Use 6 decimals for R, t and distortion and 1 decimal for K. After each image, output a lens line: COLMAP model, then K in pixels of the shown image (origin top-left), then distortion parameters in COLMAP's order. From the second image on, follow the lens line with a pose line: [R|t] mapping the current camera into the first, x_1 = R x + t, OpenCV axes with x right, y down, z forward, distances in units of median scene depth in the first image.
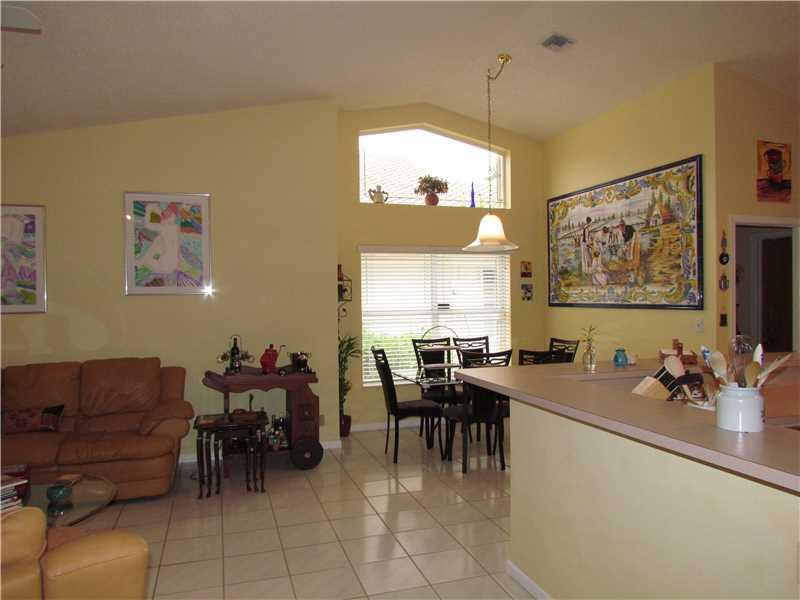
lens RADIAL K [[572.2, 0, 408.2], [0, 572.2, 295.6], [0, 0, 1]] dist [-0.031913, 0.007565]
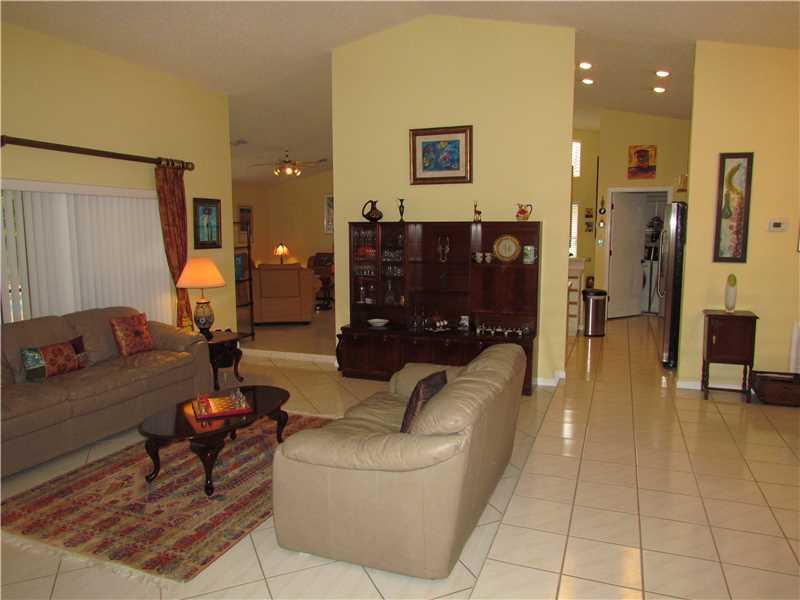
lens RADIAL K [[572.2, 0, 412.1], [0, 572.2, 295.5], [0, 0, 1]] dist [-0.031913, 0.007565]
pose [[0.774663, 0.085165, -0.626613, 1.190126], [-0.004182, 0.991558, 0.129596, -0.028522], [0.632360, -0.097773, 0.768480, -0.852401]]
